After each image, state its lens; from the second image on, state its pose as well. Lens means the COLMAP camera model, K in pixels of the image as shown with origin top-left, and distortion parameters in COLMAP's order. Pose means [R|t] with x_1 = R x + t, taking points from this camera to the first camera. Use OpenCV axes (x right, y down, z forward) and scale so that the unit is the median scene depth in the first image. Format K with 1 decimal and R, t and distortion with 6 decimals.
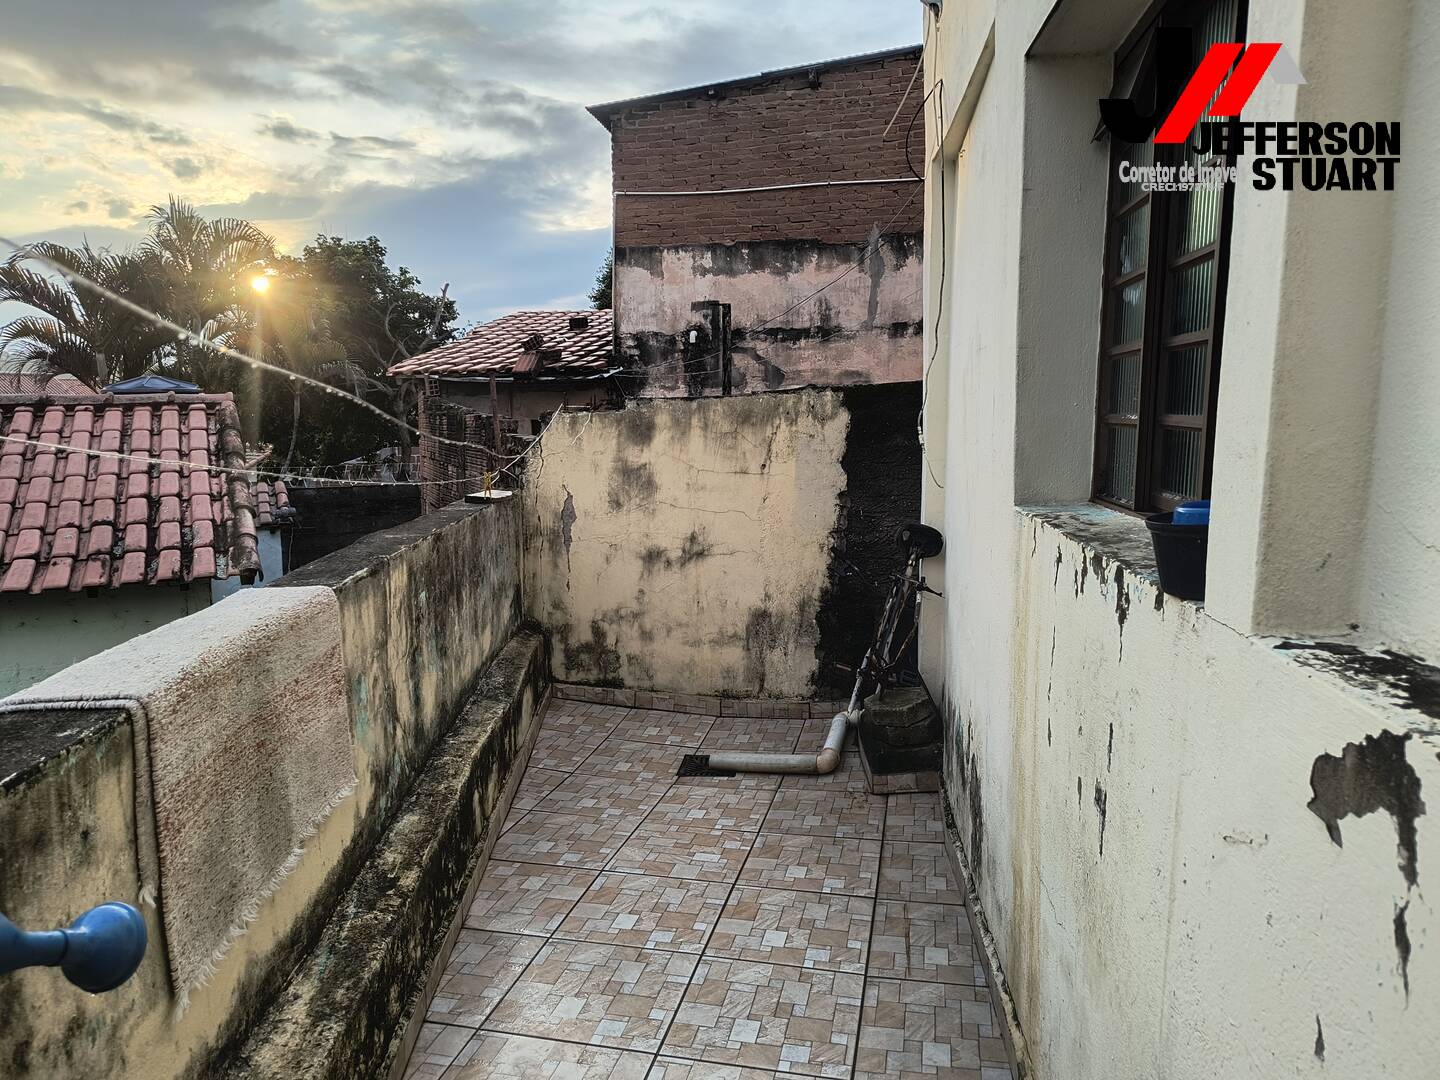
lens RADIAL K [[981.2, 0, 732.6], [0, 981.2, 543.6], [0, 0, 1]] dist [0.040587, -0.046459]
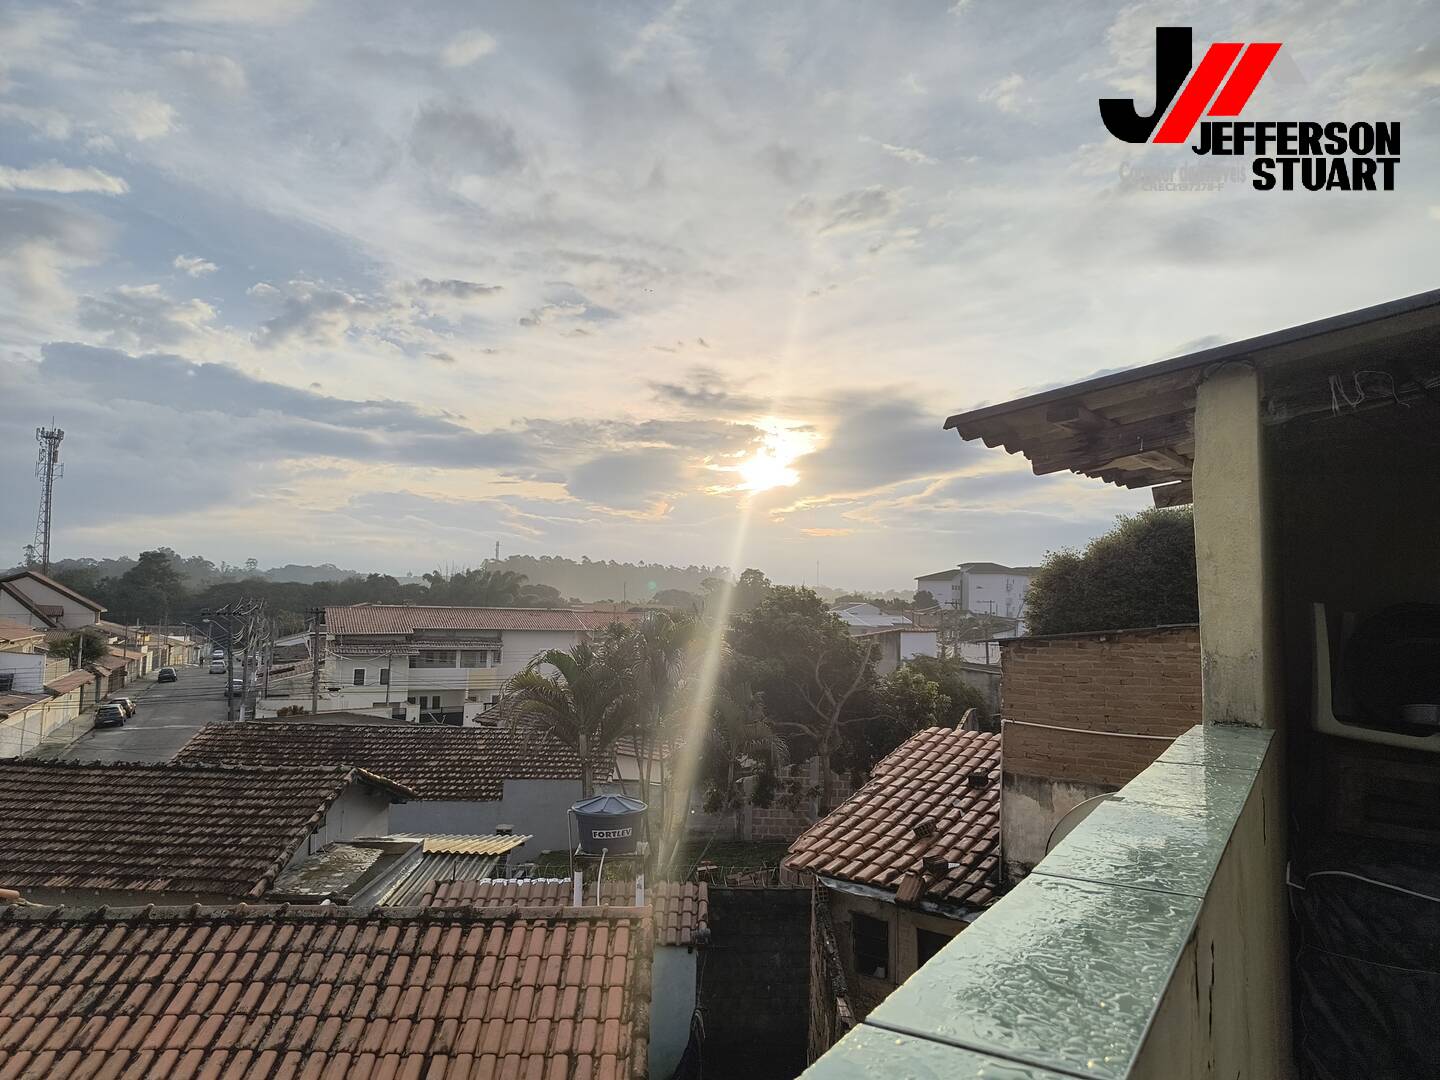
lens RADIAL K [[981.2, 0, 719.7], [0, 981.2, 540.1], [0, 0, 1]] dist [0.040587, -0.046459]
pose [[0.897647, -0.016412, -0.440409, 0.067755], [-0.073382, 0.979790, -0.186080, -0.330768], [0.434562, 0.199352, 0.878302, -0.047843]]
